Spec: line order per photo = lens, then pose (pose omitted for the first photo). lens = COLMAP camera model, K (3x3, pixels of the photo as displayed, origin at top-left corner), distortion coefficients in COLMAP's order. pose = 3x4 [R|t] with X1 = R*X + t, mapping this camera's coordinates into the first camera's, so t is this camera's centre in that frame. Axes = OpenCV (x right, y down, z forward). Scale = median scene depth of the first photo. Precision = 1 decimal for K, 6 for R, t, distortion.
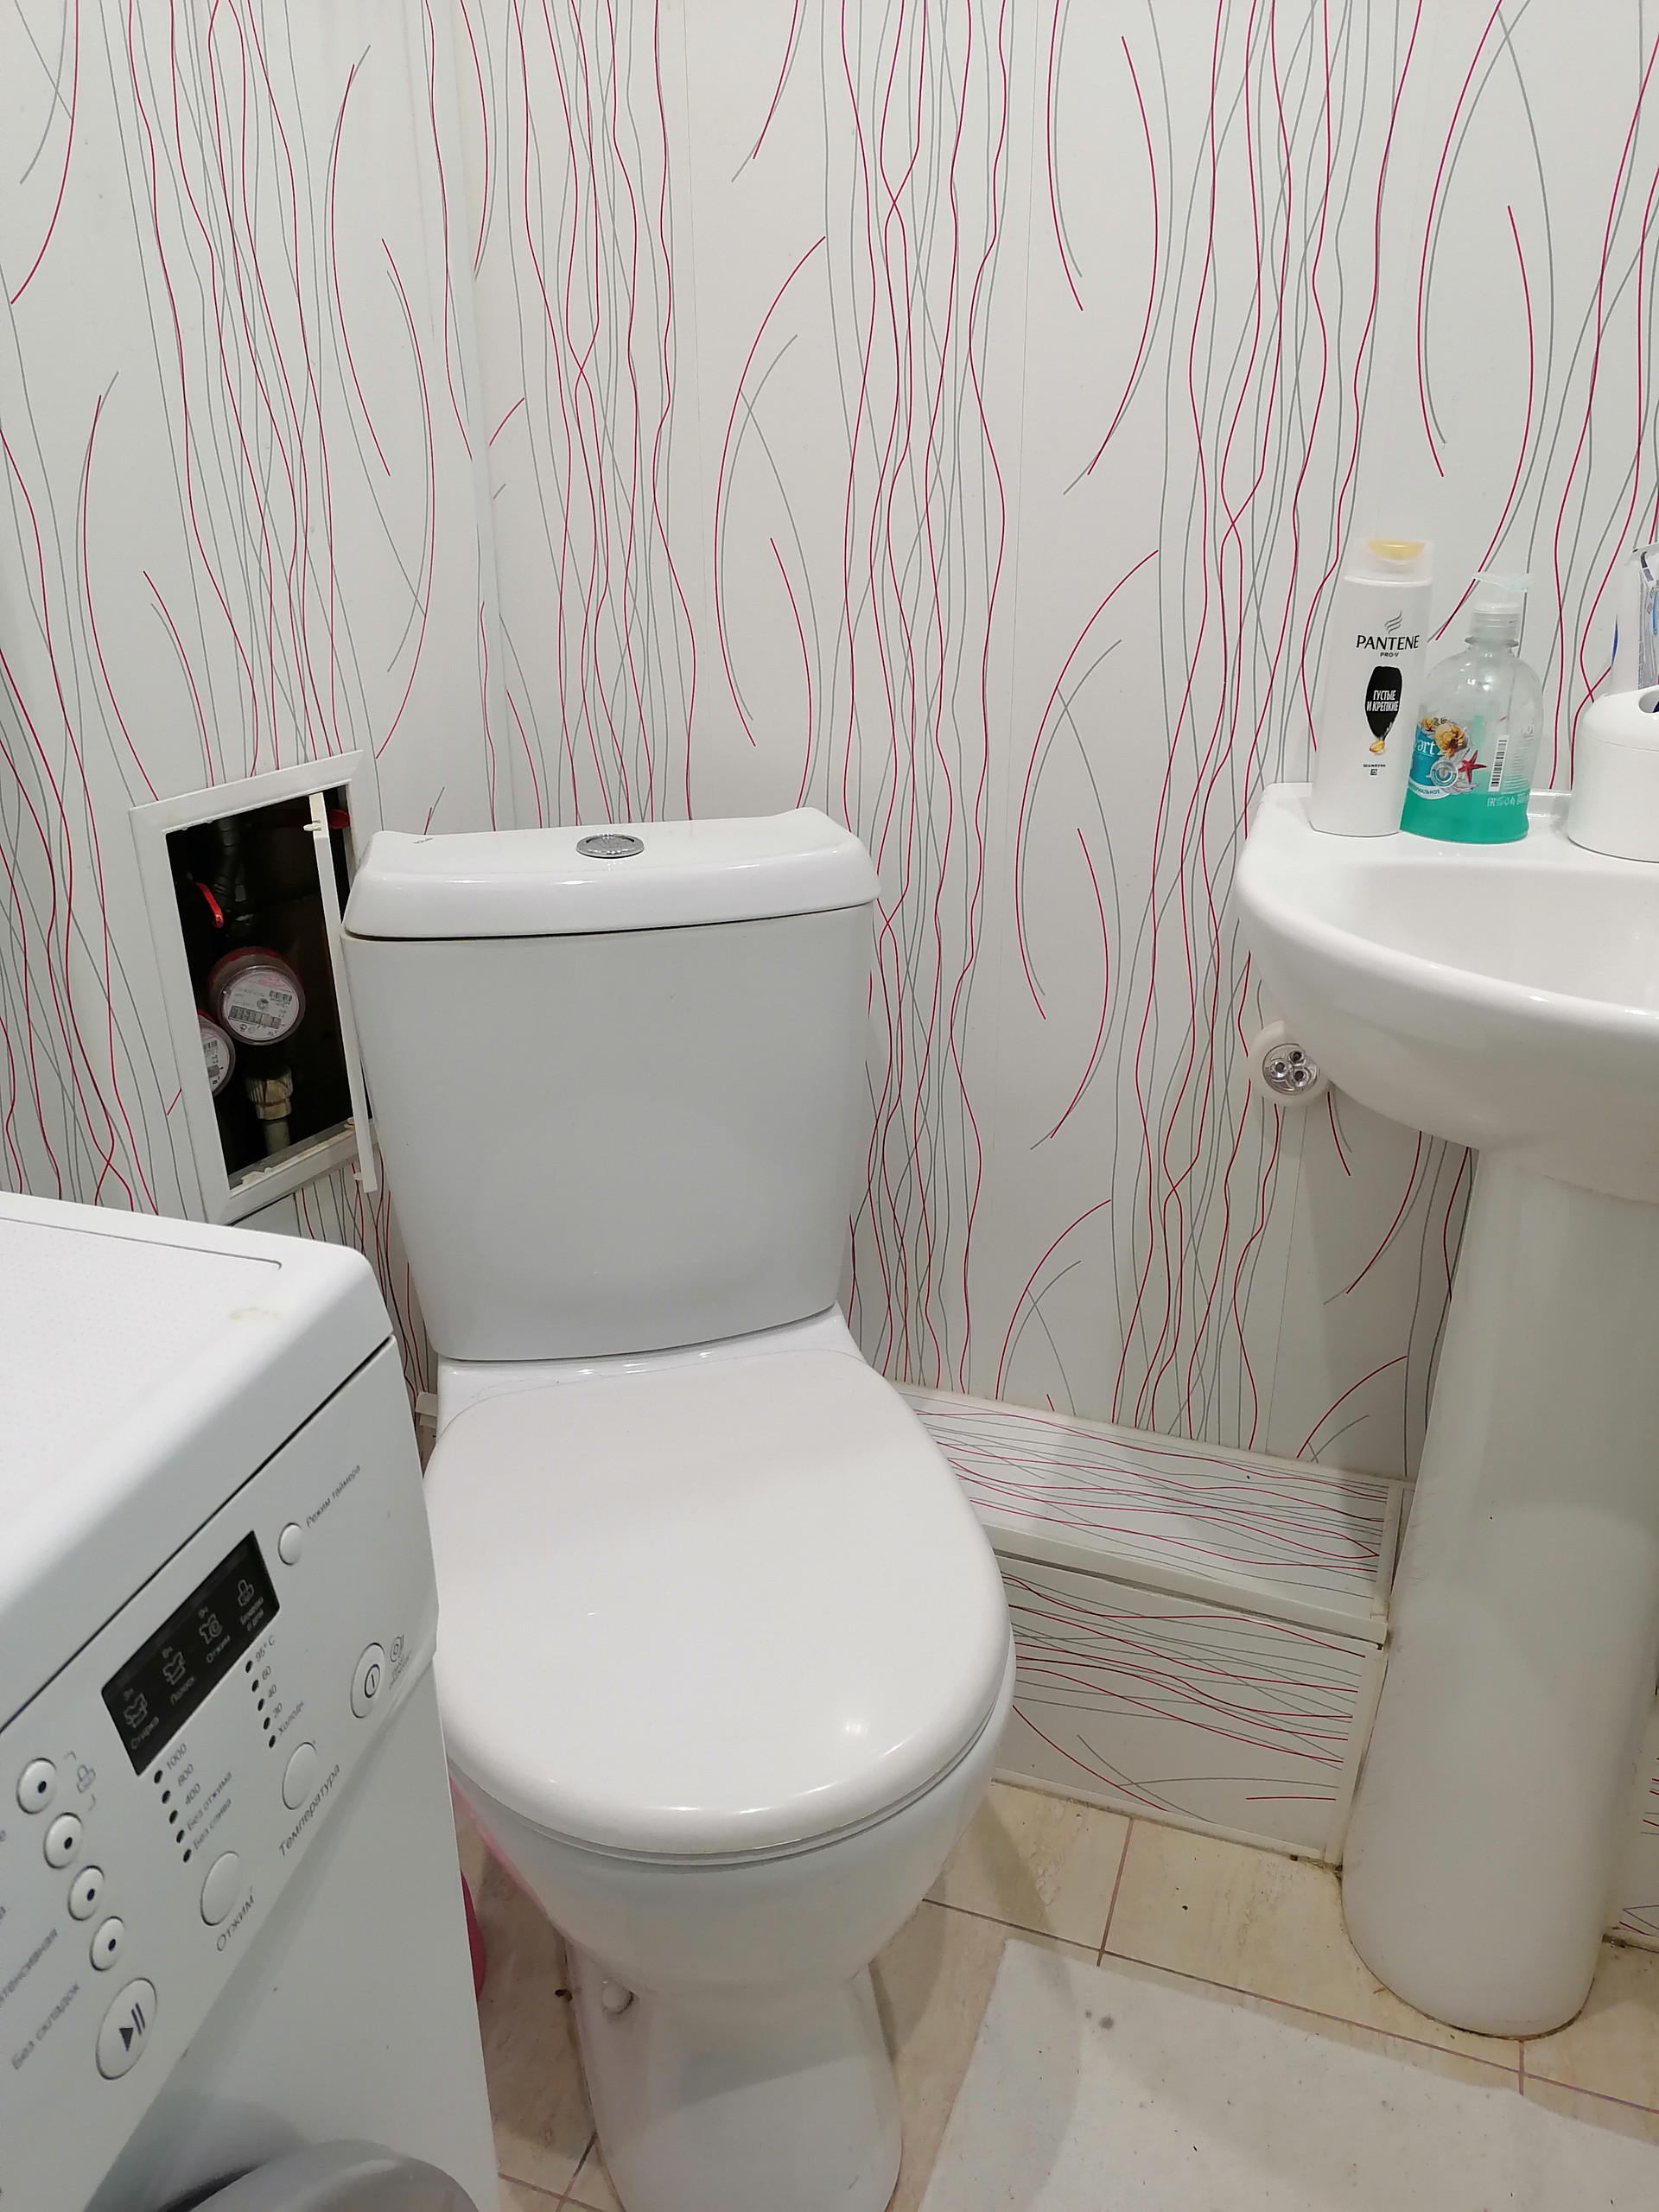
lens RADIAL K [[1662.1, 0, 837.0], [0, 1662.1, 1115.3], [0, 0, 1]] dist [0.002095, 0.002419]
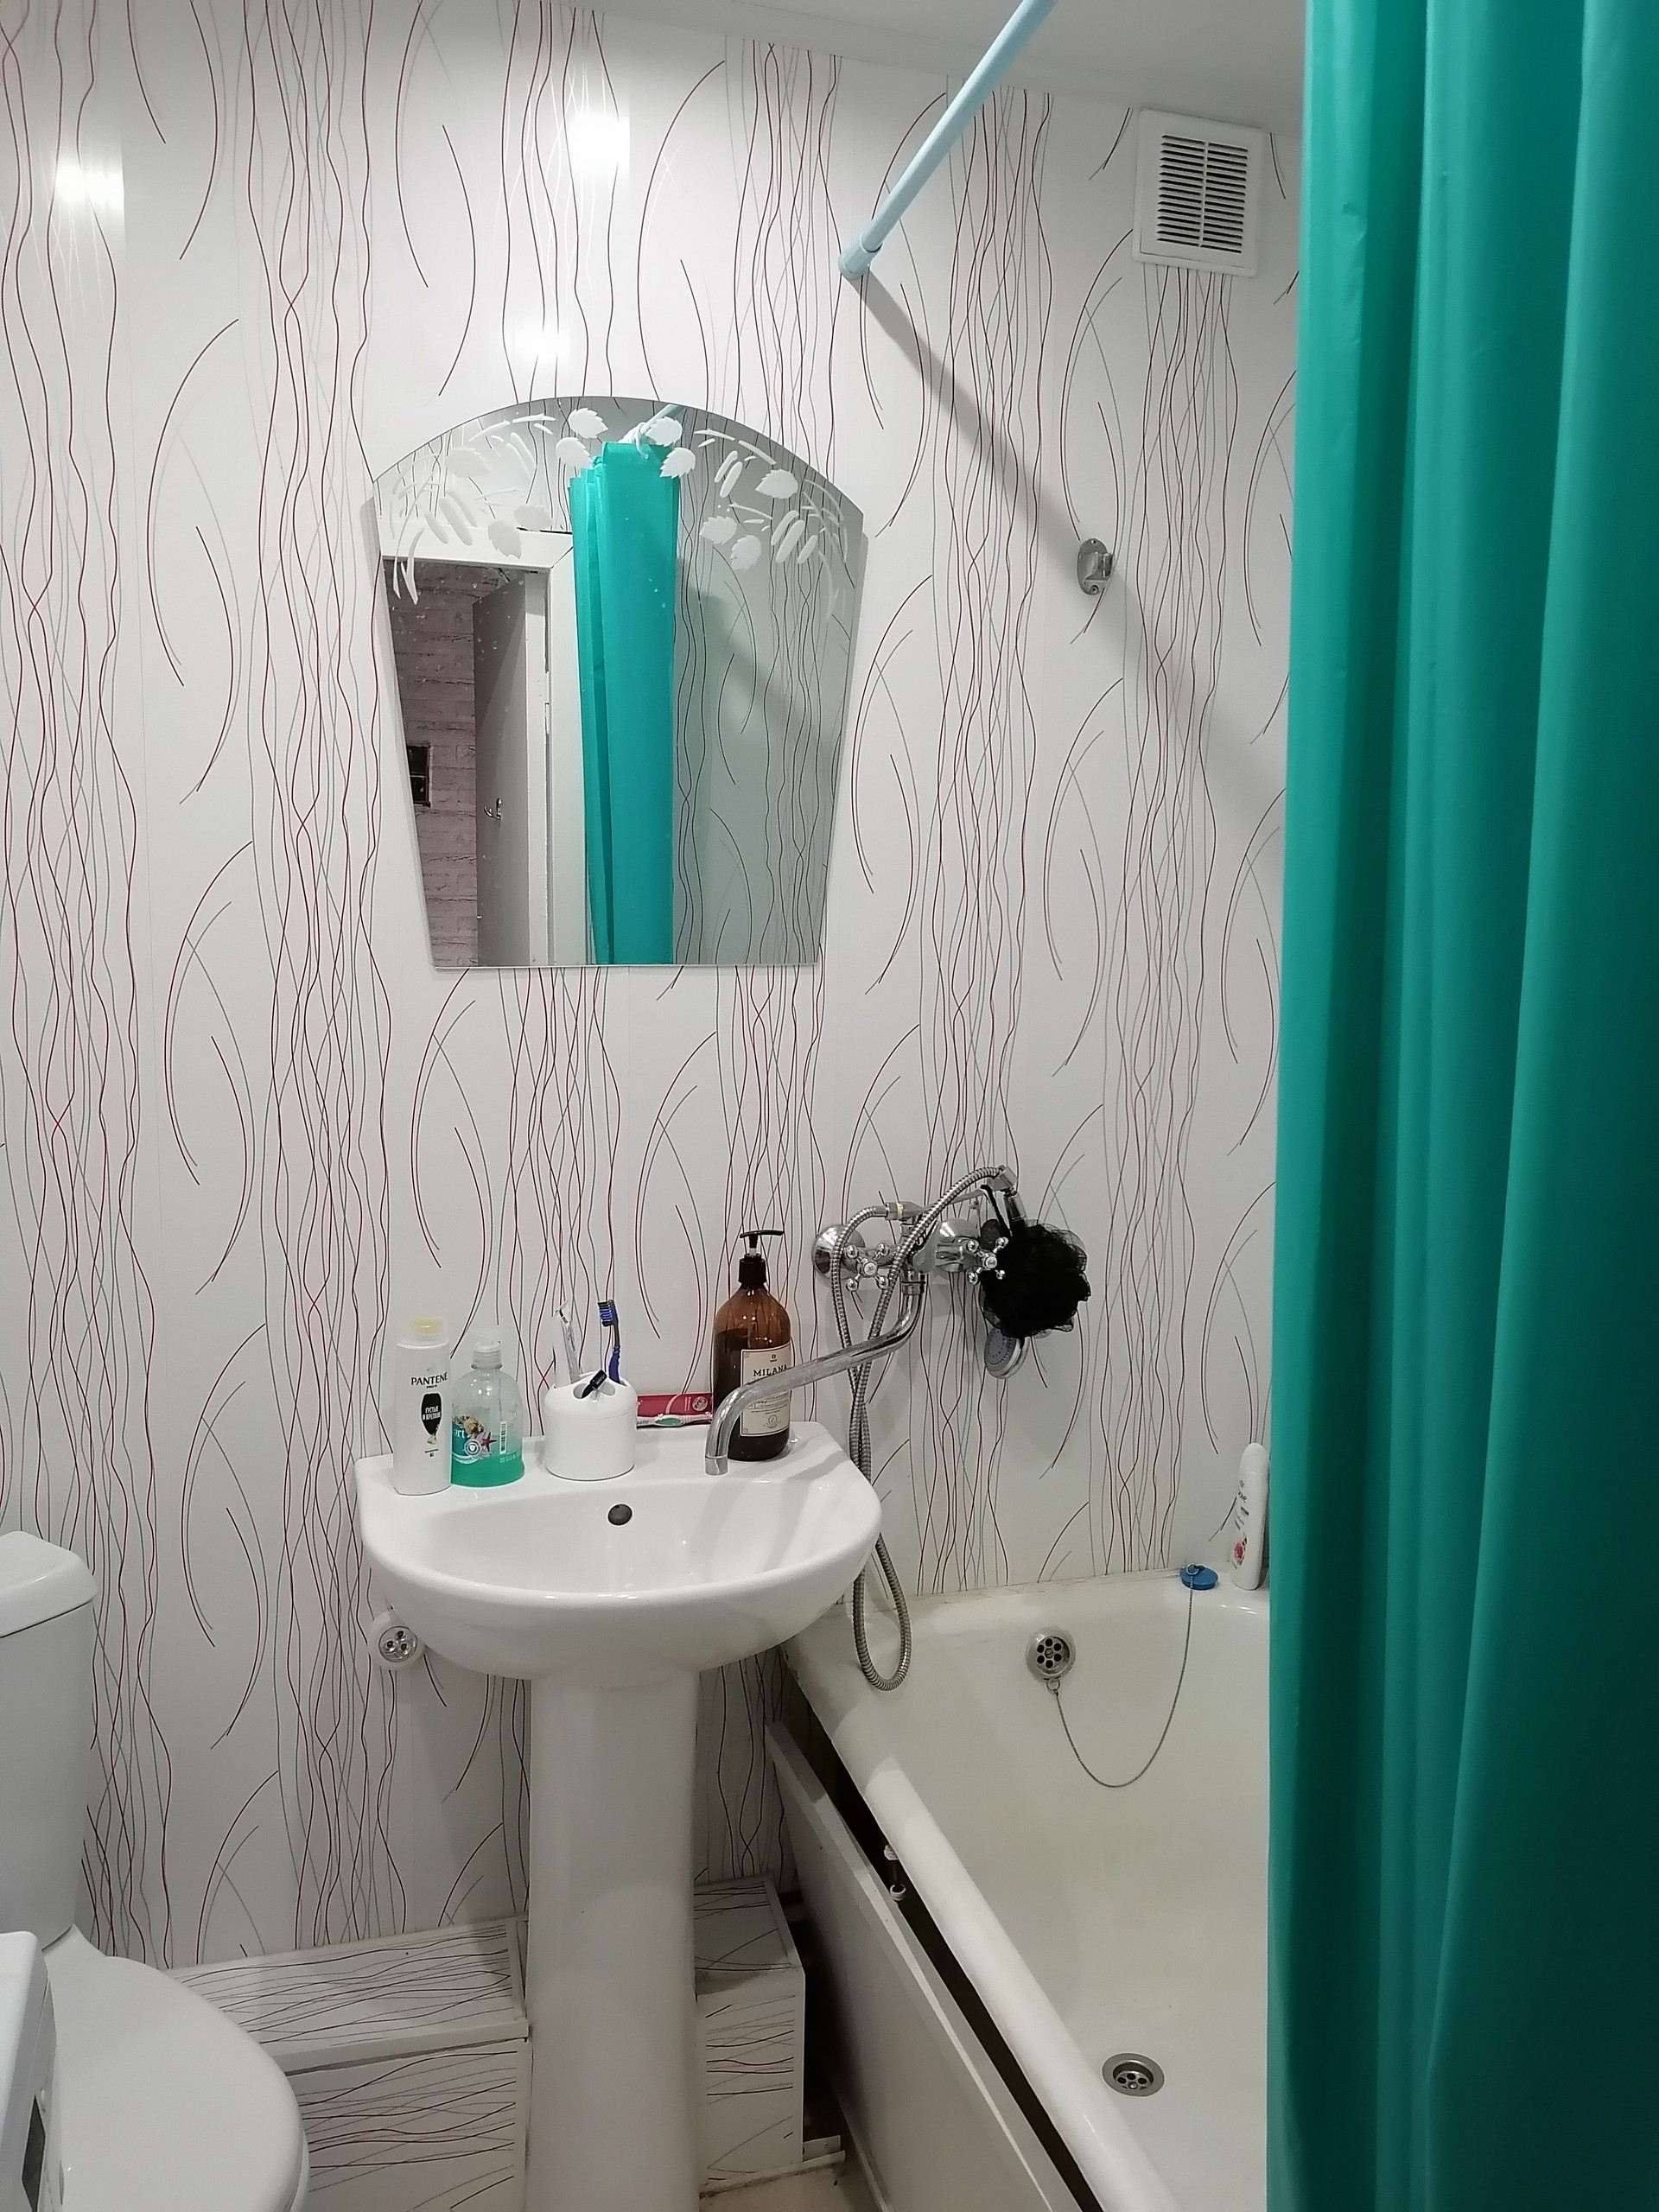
lens RADIAL K [[1662.1, 0, 836.8], [0, 1662.1, 1118.2], [0, 0, 1]] dist [0.002095, 0.002419]
pose [[0.808420, -0.061061, 0.585430, -0.255724], [0.219884, 0.953927, -0.204143, -0.089199], [-0.545992, 0.293760, 0.784600, -0.521051]]
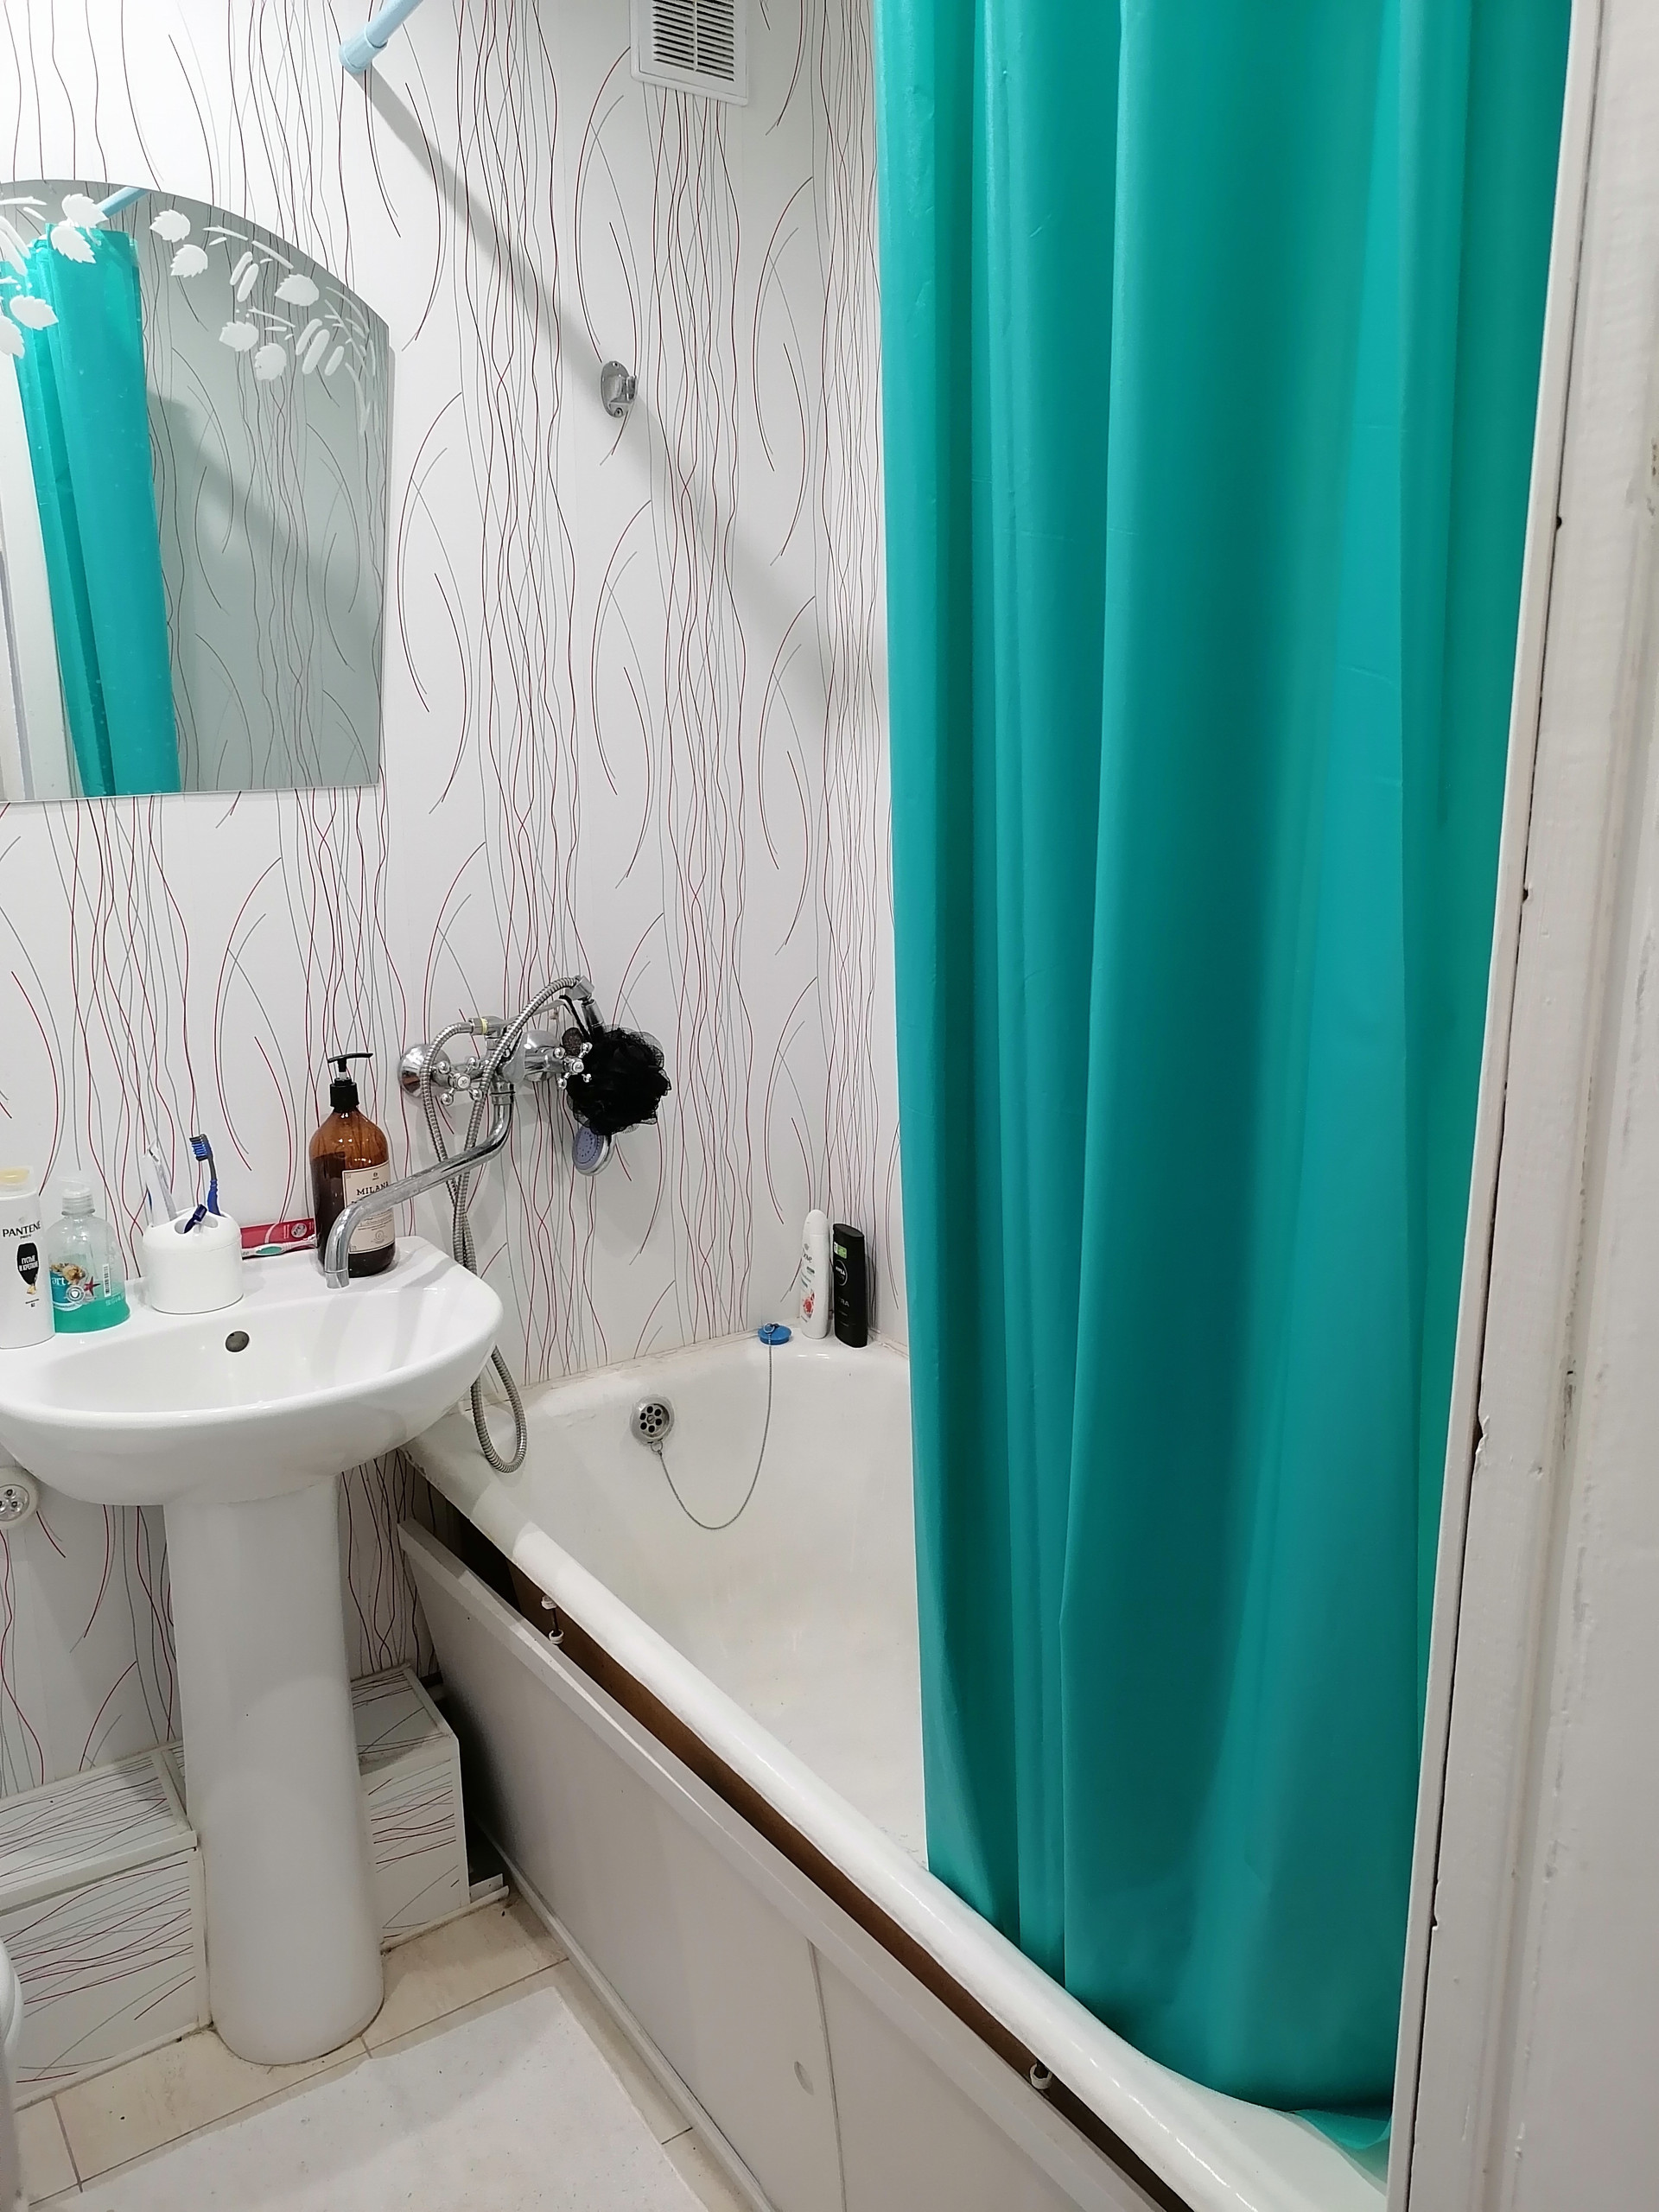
lens RADIAL K [[1662.1, 0, 842.2], [0, 1662.1, 1120.7], [0, 0, 1]] dist [0.002095, 0.002419]
pose [[0.581215, -0.186823, 0.792014, -0.404744], [0.334112, 0.942254, -0.022924, -0.067963], [-0.741996, 0.277945, 0.610073, -0.531086]]
